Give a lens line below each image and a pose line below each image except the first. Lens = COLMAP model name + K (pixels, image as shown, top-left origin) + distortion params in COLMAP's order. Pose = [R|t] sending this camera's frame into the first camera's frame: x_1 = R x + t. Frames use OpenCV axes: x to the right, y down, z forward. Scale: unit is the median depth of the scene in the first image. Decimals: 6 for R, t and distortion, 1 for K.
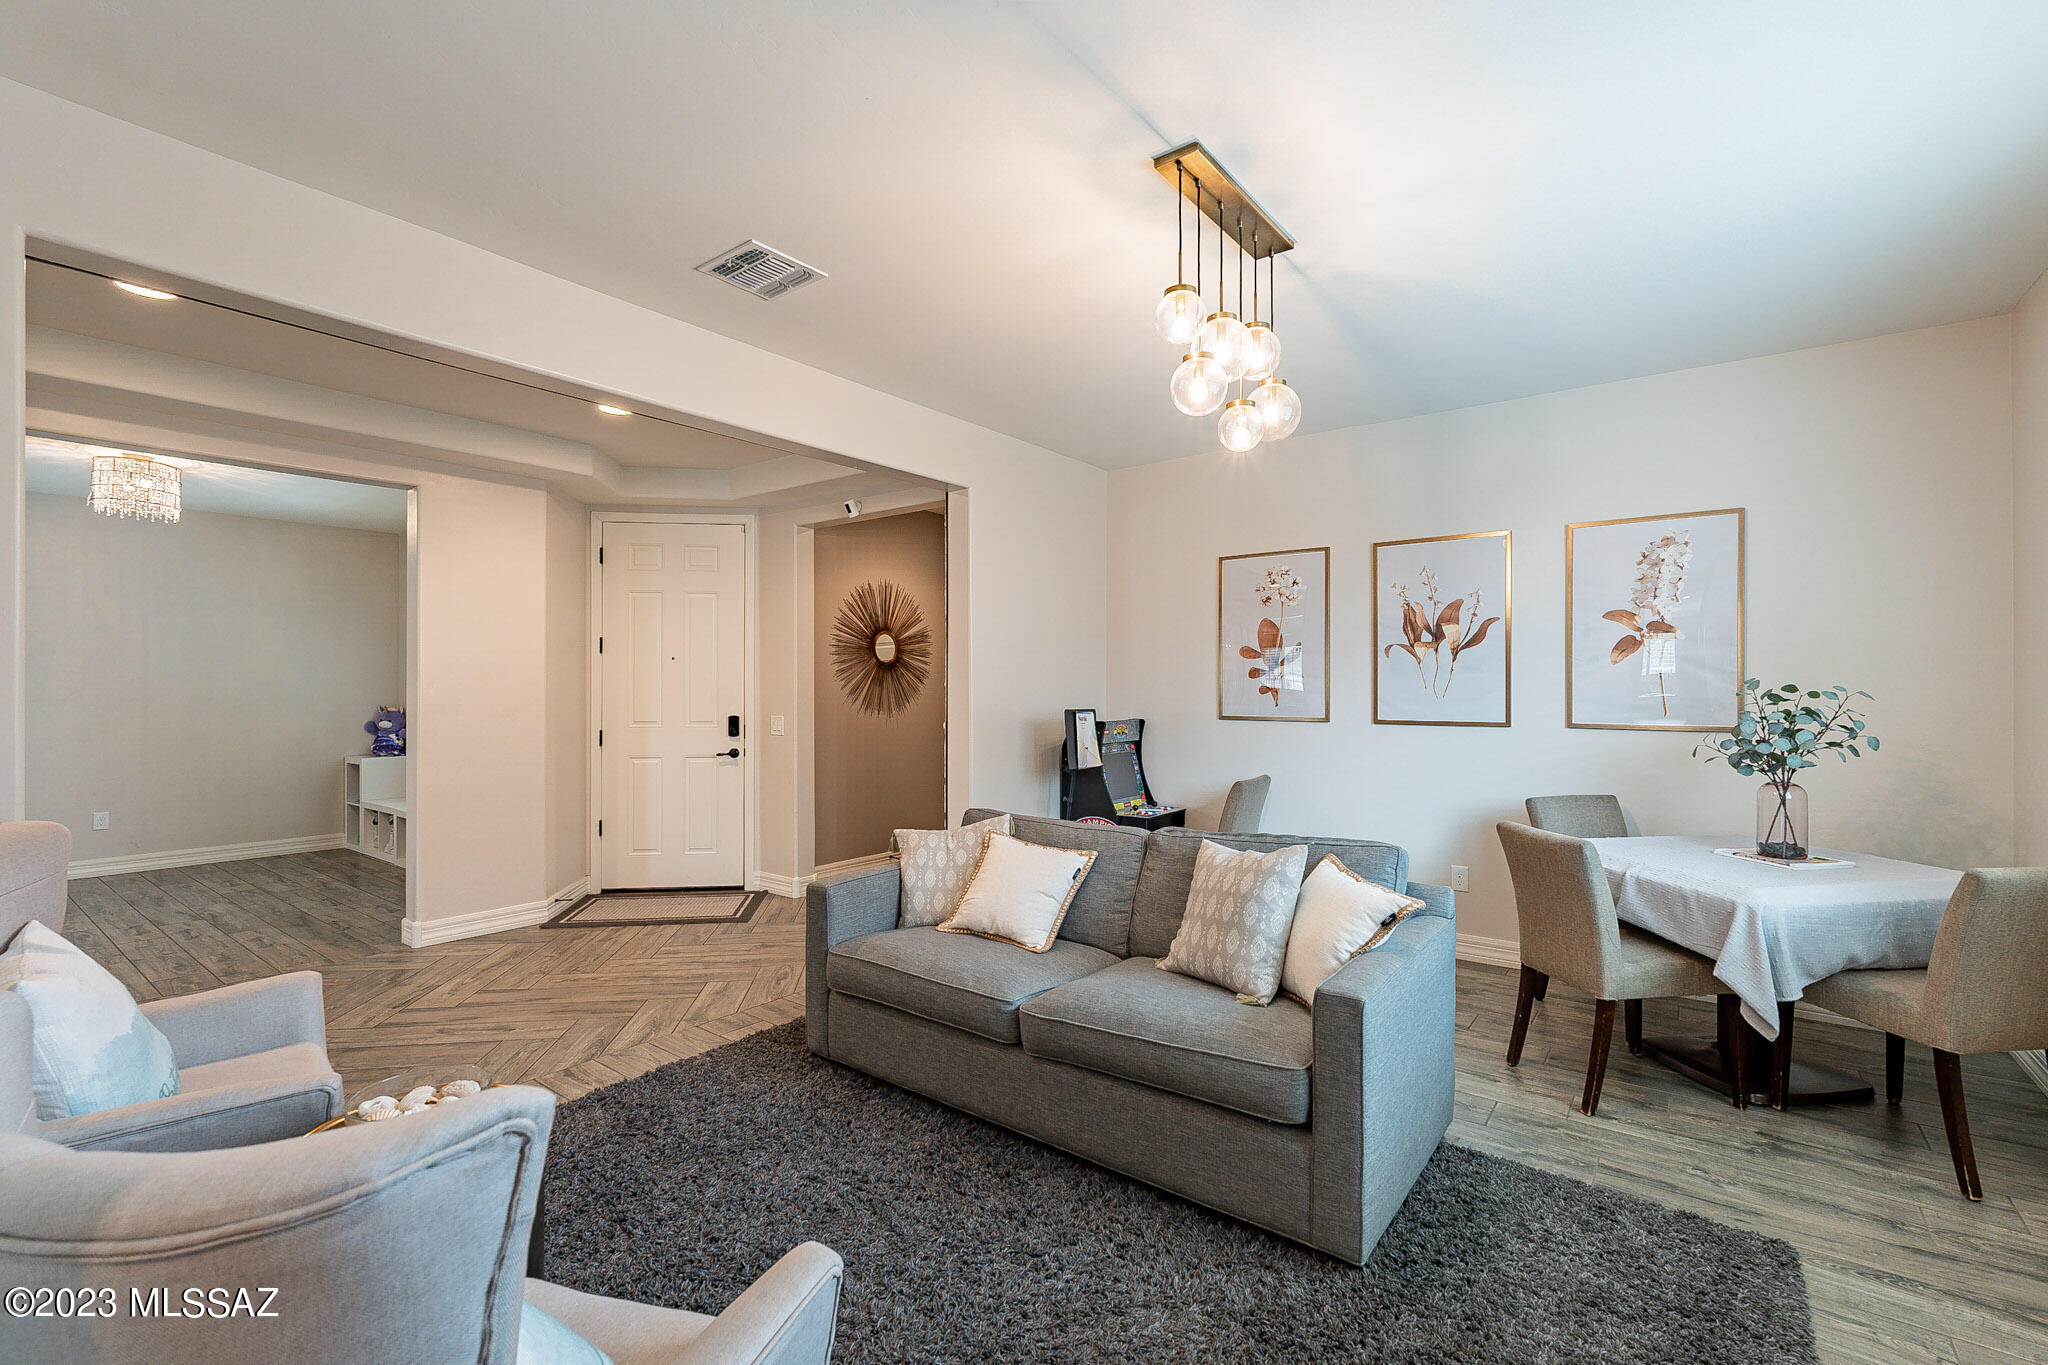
lens RADIAL K [[895.8, 0, 1018.0], [0, 895.8, 684.0], [0, 0, 1]] dist [0.000491, 0.000144]
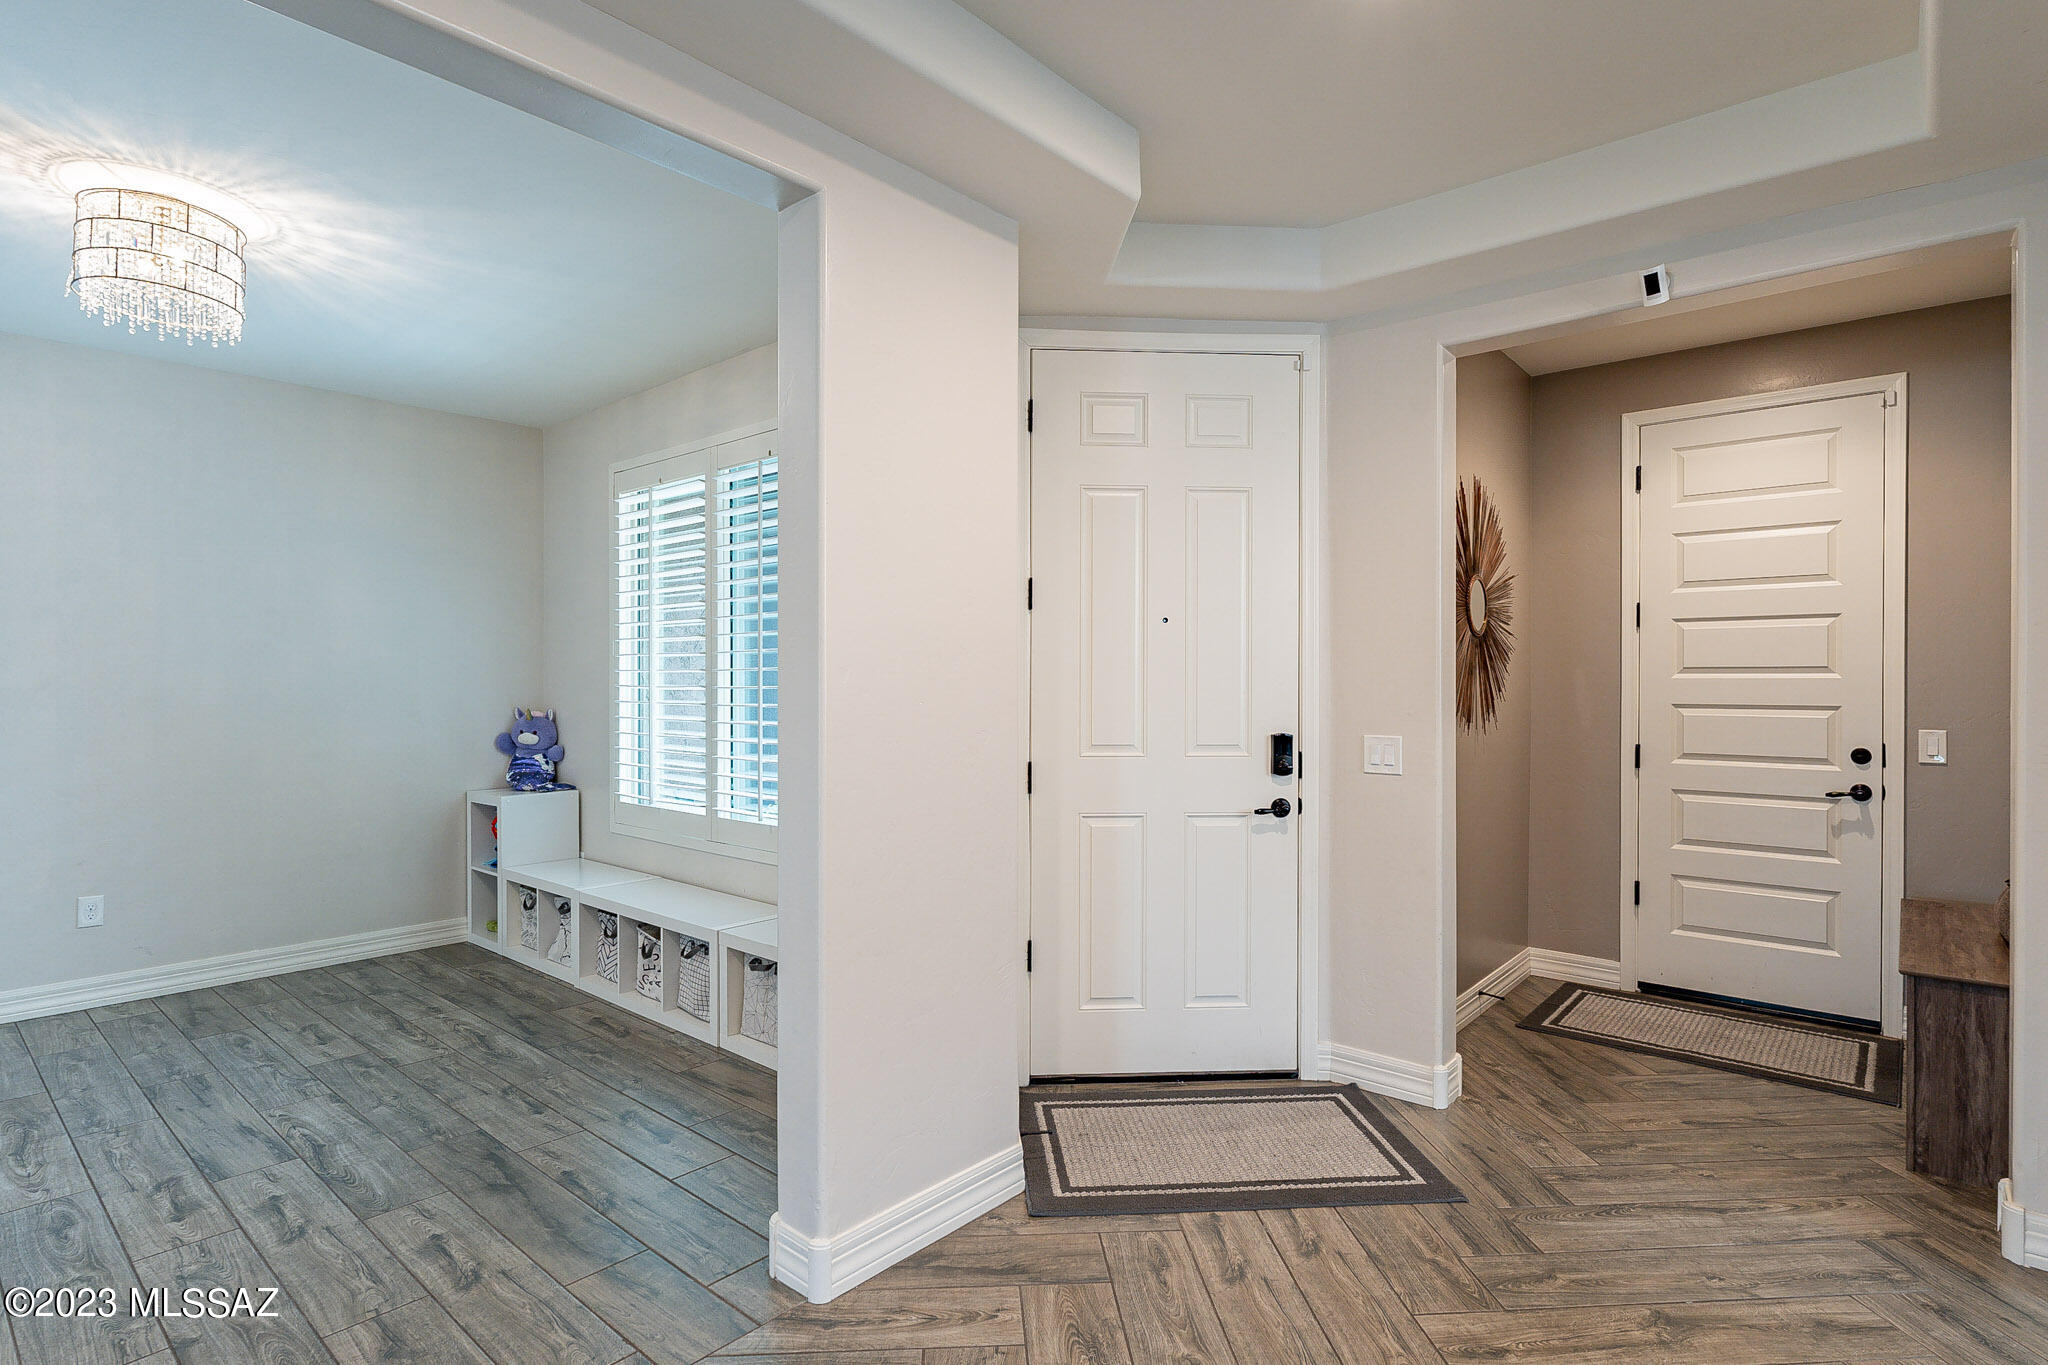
lens RADIAL K [[1030.4, 0, 1024.0], [0, 1030.4, 682.5], [0, 0, 1]] dist [-0.001593, 0.000030]
pose [[0.998556, 0.001286, -0.053703, -0.430956], [-0.000979, 0.999983, 0.005738, 0.003292], [0.053709, -0.005677, 0.998540, 0.413514]]
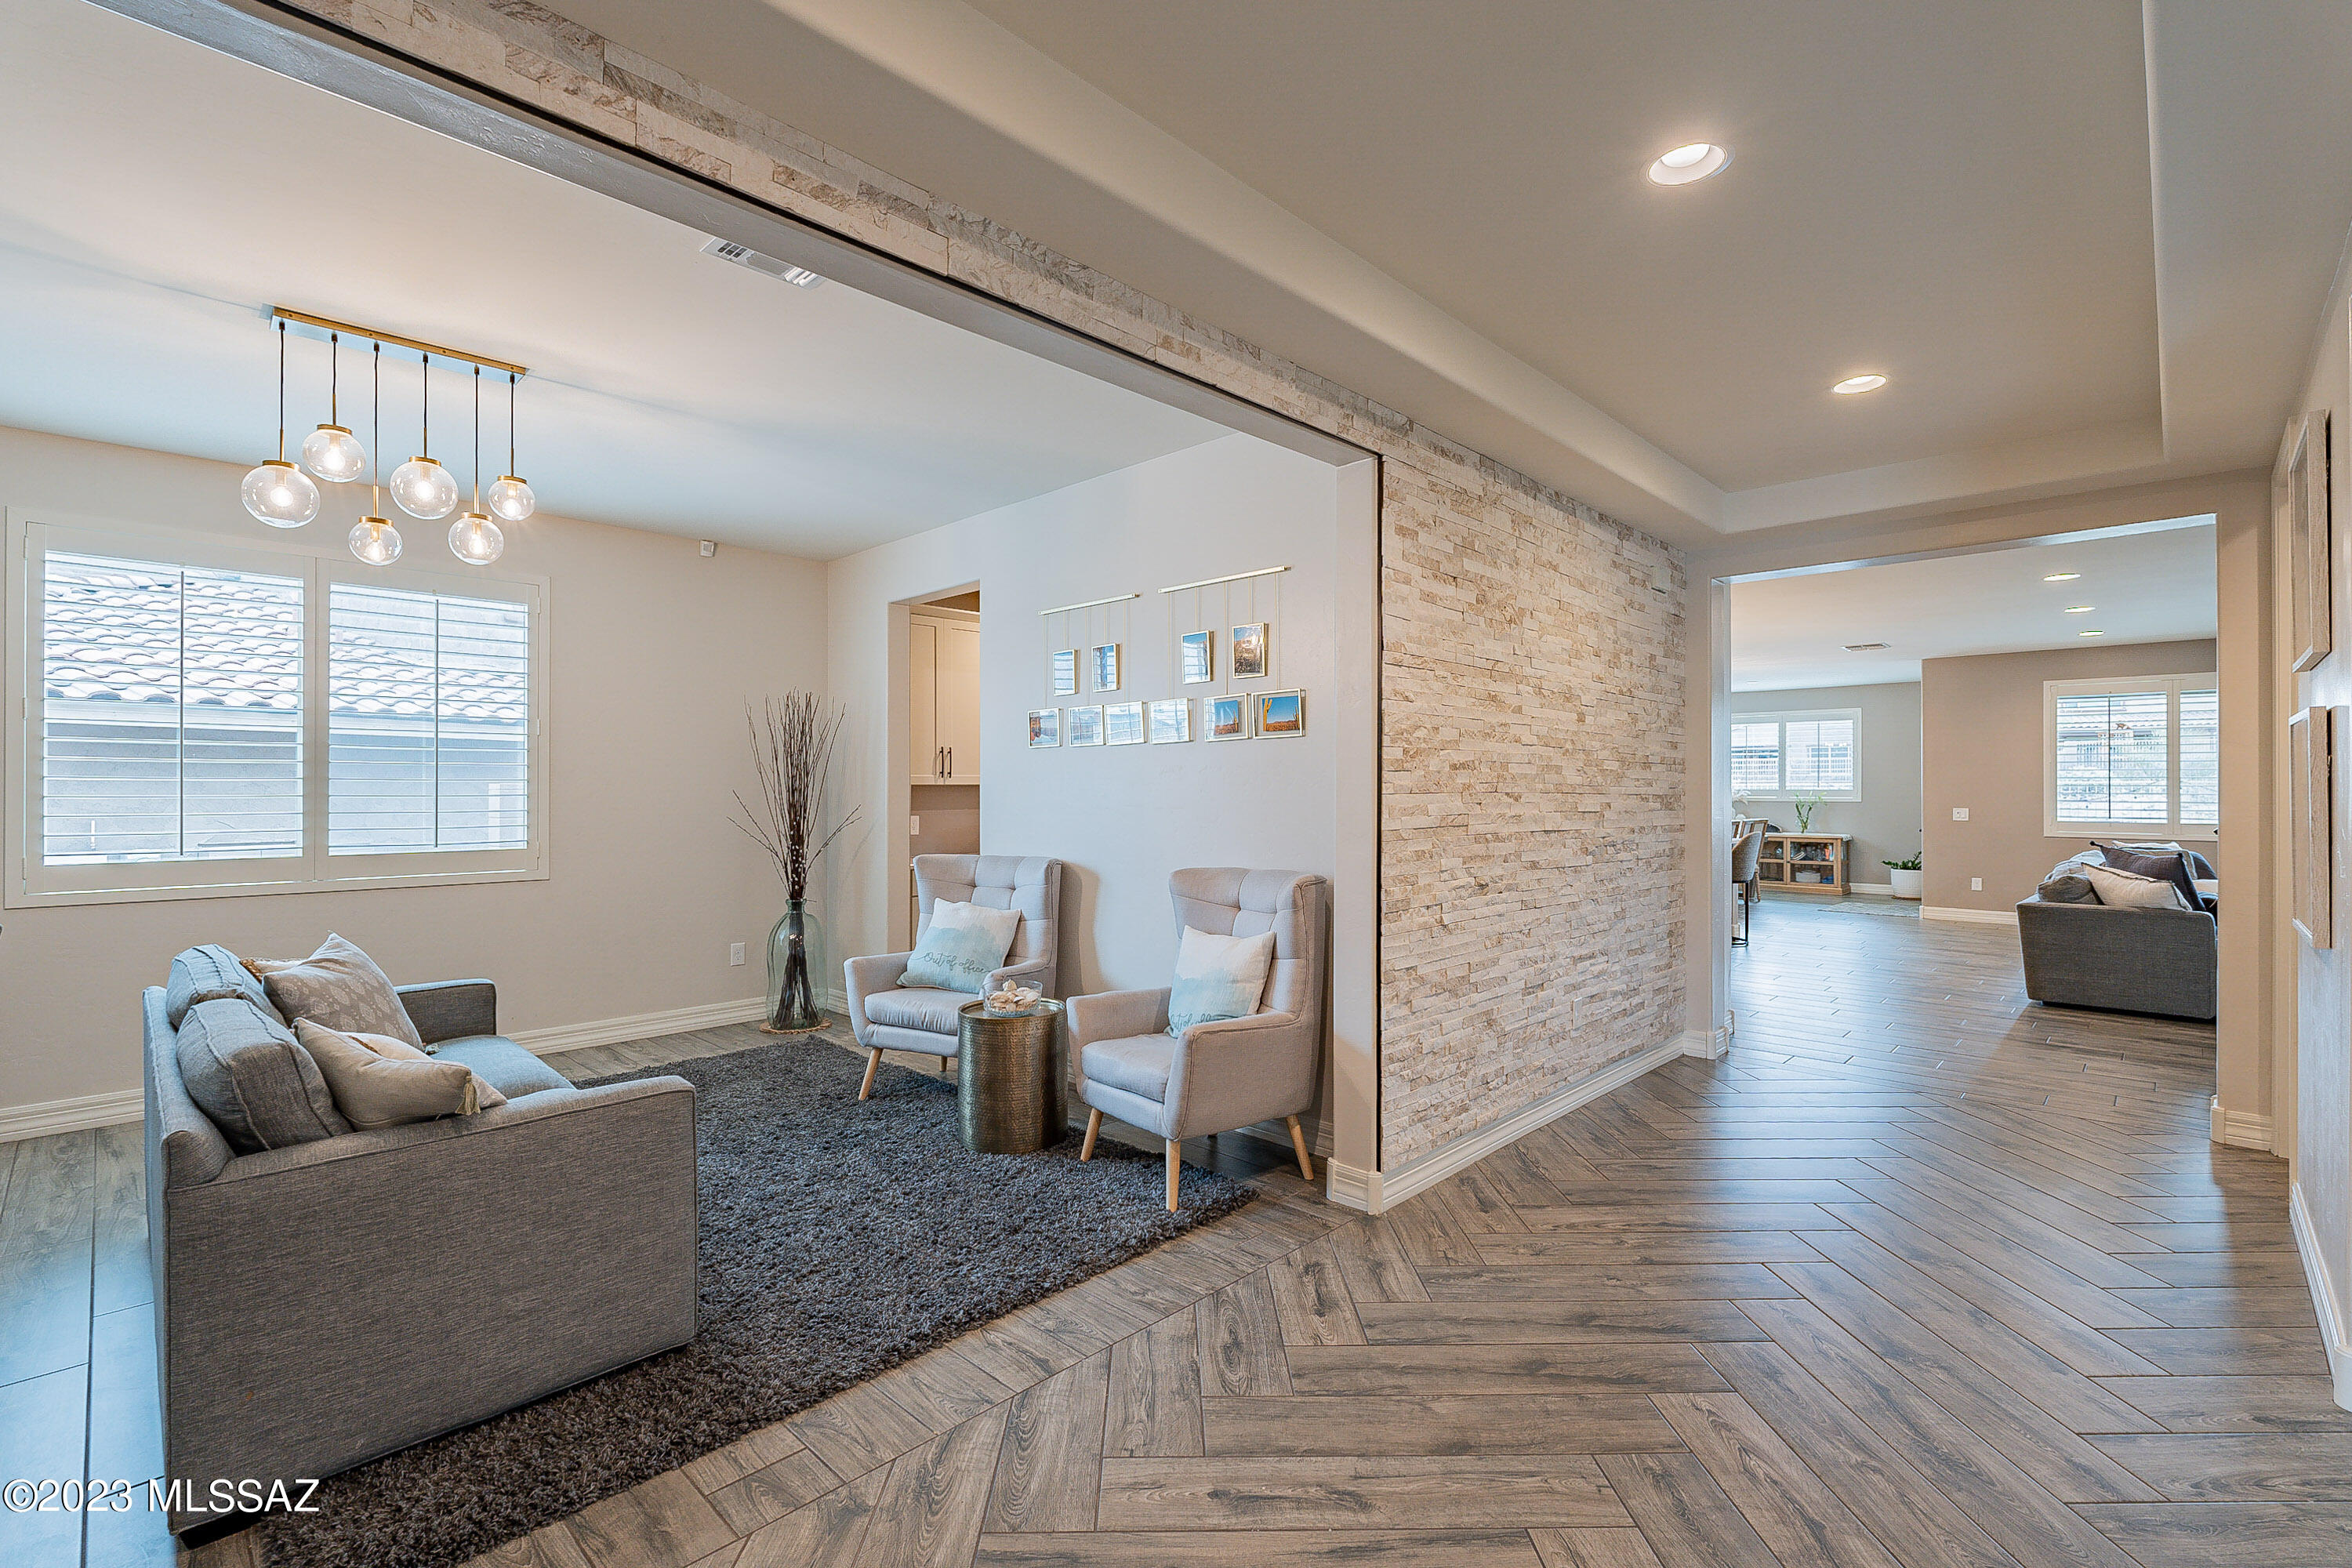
lens RADIAL K [[1051.1, 0, 1177.7], [0, 1051.1, 782.2], [0, 0, 1]] dist [-0.001705, -0.000141]
pose [[-0.994551, 0.001435, 0.104237, -0.356763], [0.000097, 0.999918, -0.012833, 0.005916], [-0.104247, -0.012753, -0.994470, 0.925960]]
